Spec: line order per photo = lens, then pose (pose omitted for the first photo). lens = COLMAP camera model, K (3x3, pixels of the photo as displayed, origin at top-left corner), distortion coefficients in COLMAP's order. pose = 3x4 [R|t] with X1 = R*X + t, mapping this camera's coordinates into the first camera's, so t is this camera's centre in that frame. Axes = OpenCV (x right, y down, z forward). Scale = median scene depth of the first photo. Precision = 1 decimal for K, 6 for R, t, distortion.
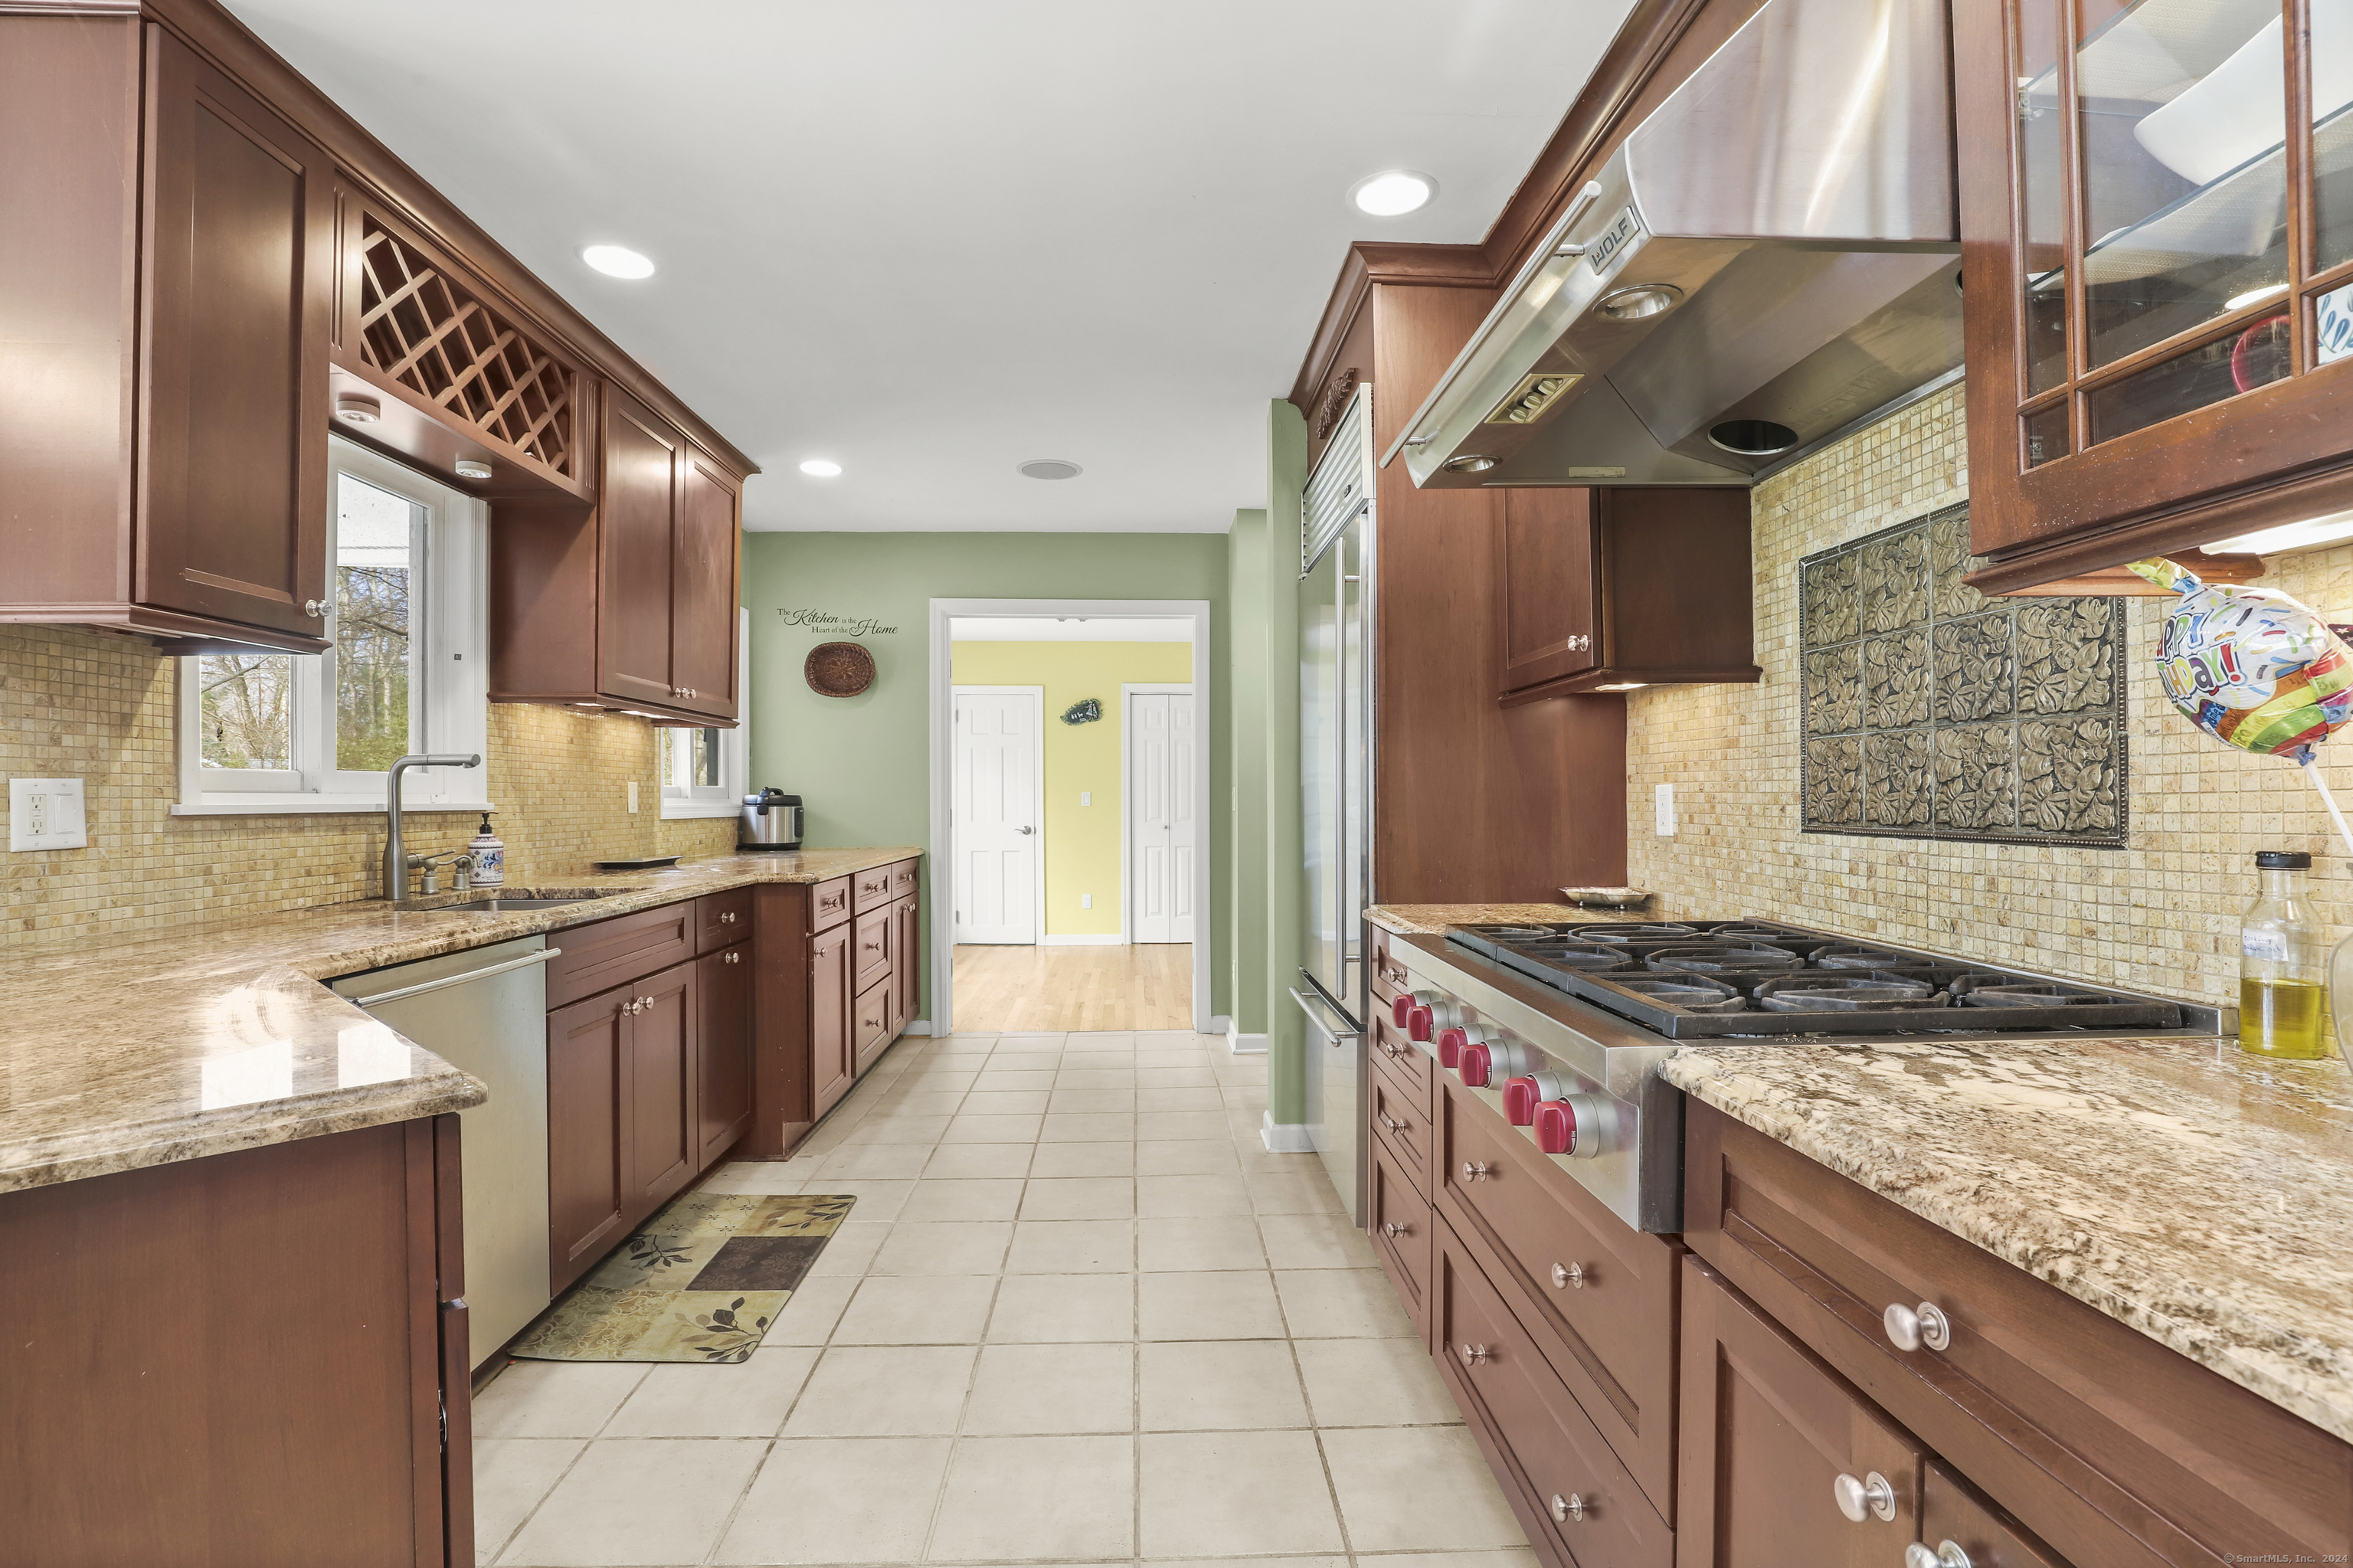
lens RADIAL K [[1091.6, 0, 1175.0], [0, 1091.6, 794.5], [0, 0, 1]] dist [0.000299, 0.000547]
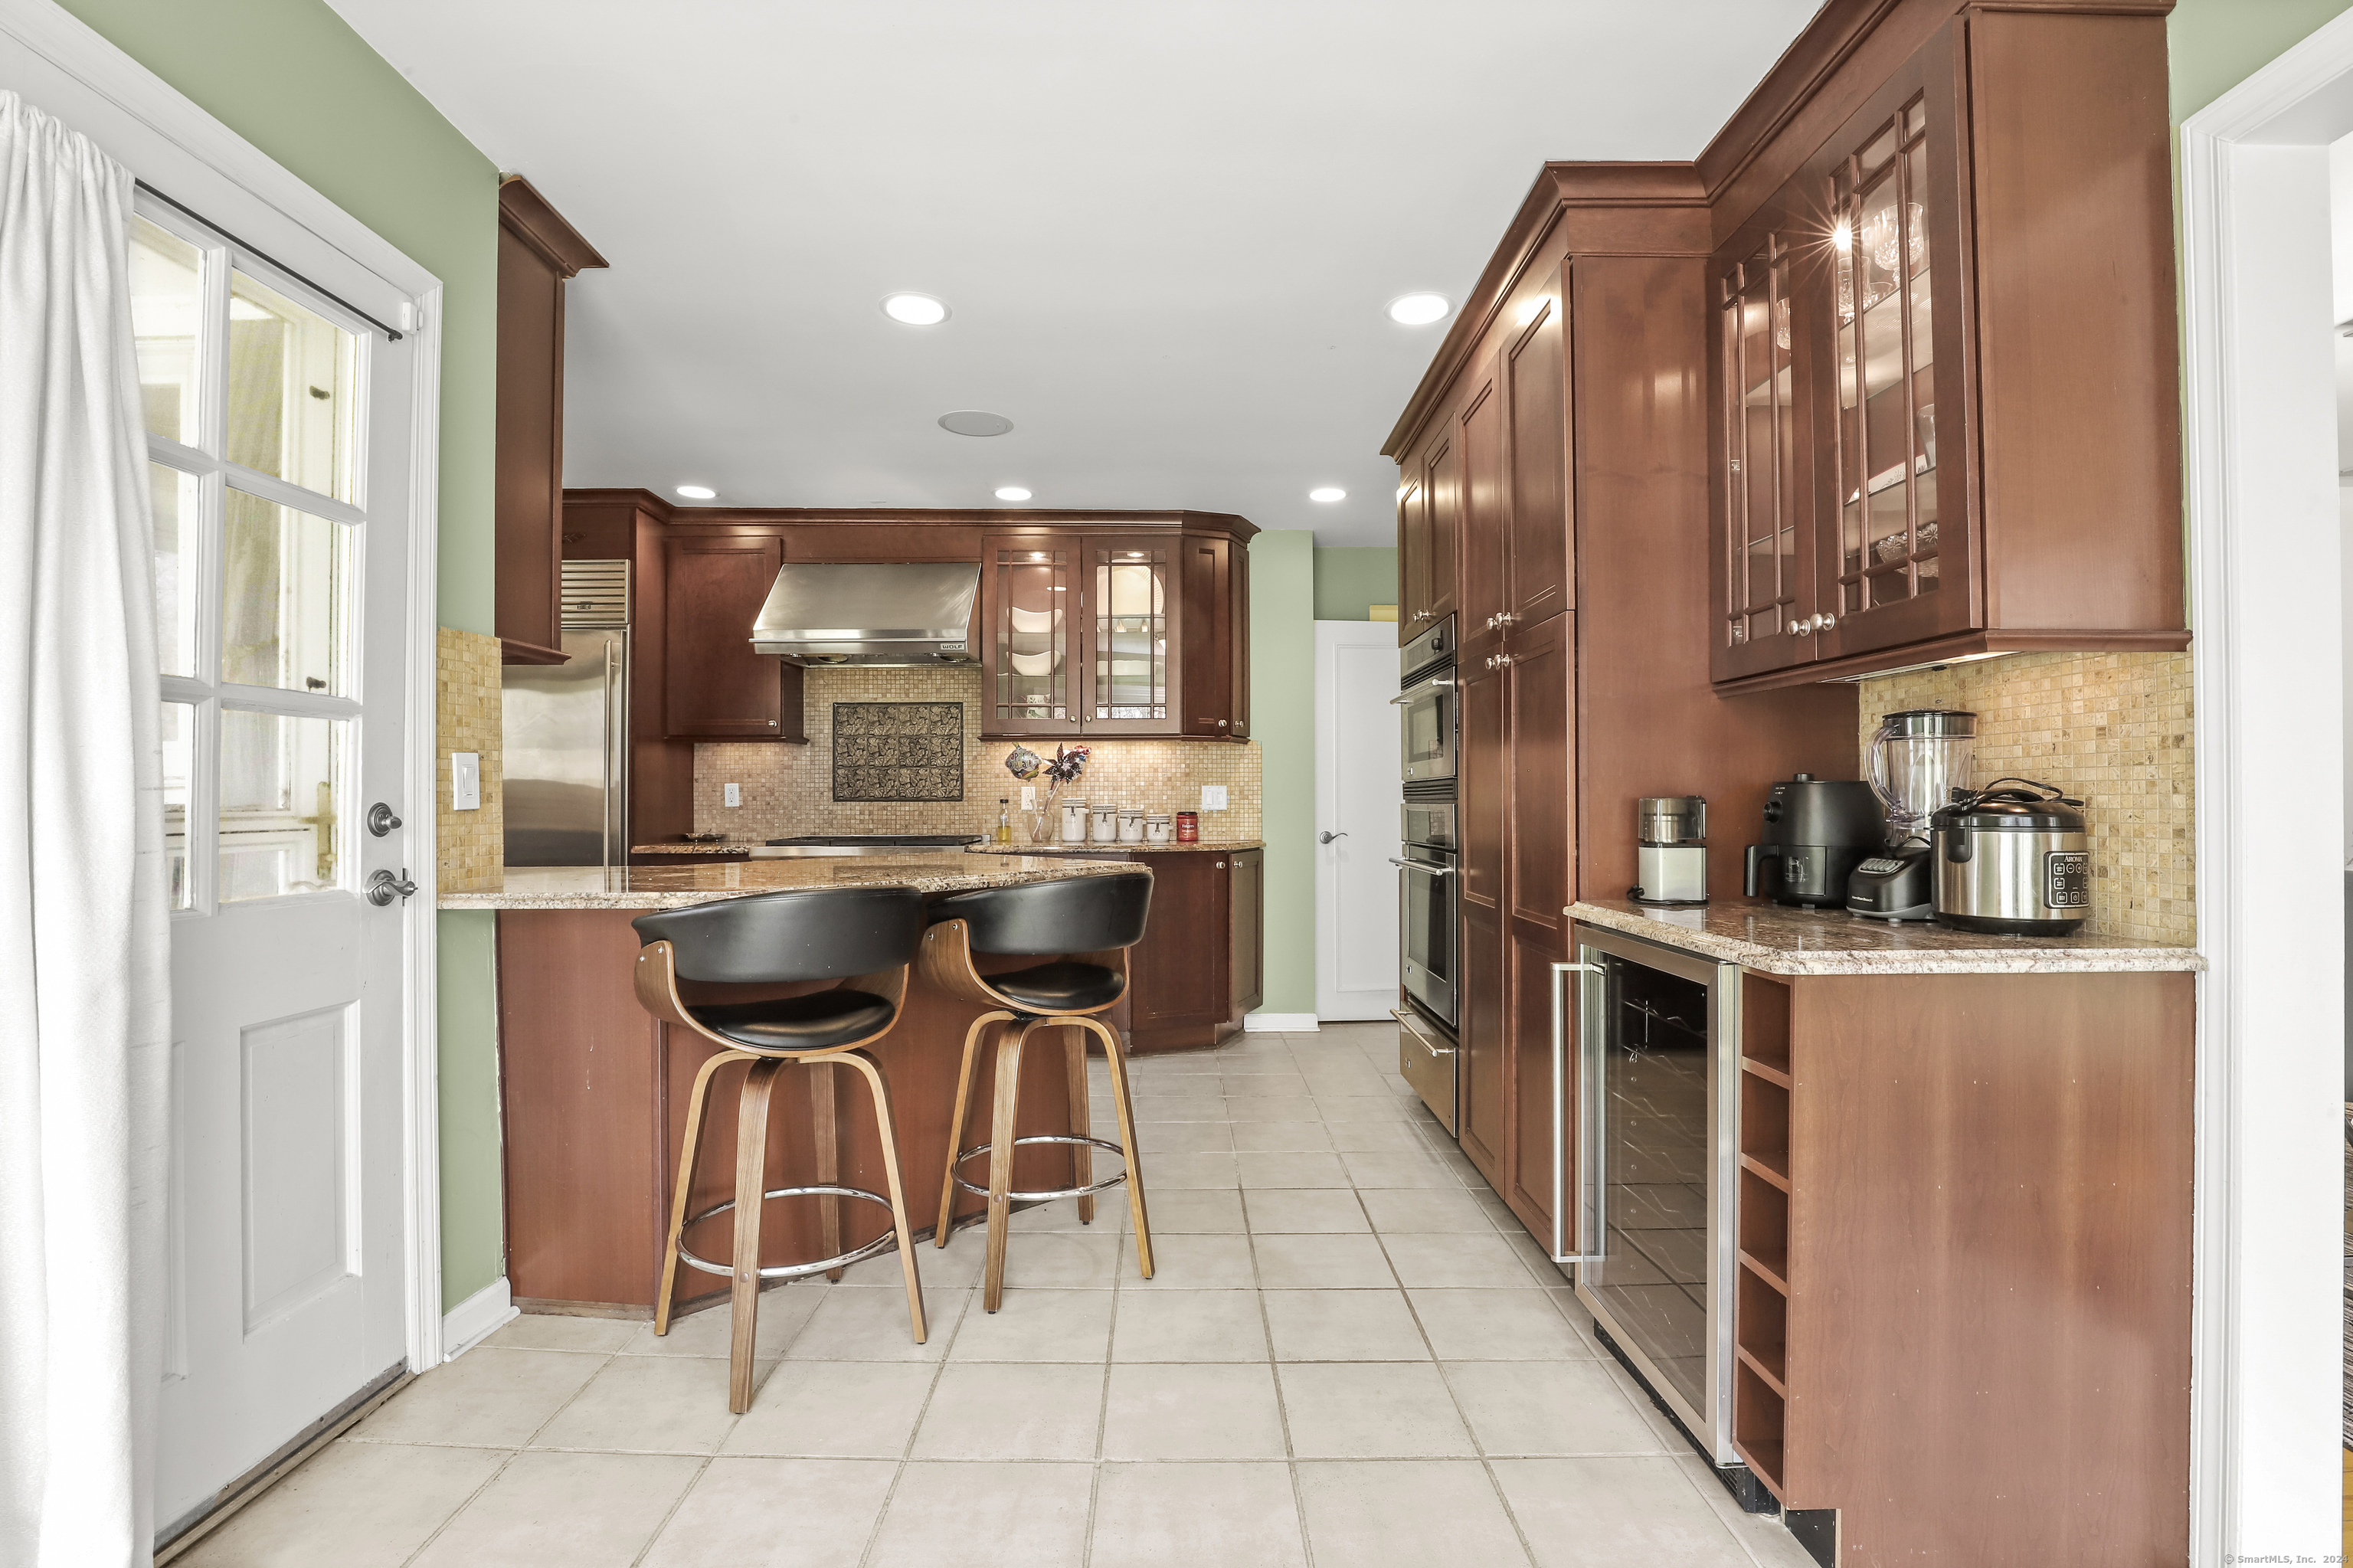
lens RADIAL K [[1091.6, 0, 1174.2], [0, 1091.6, 784.8], [0, 0, 1]] dist [0.000299, 0.000547]
pose [[0.038562, 0.006468, 0.999235, -2.488729], [0.002956, 0.999974, -0.006587, 0.014005], [-0.999252, 0.003208, 0.038542, 0.045284]]
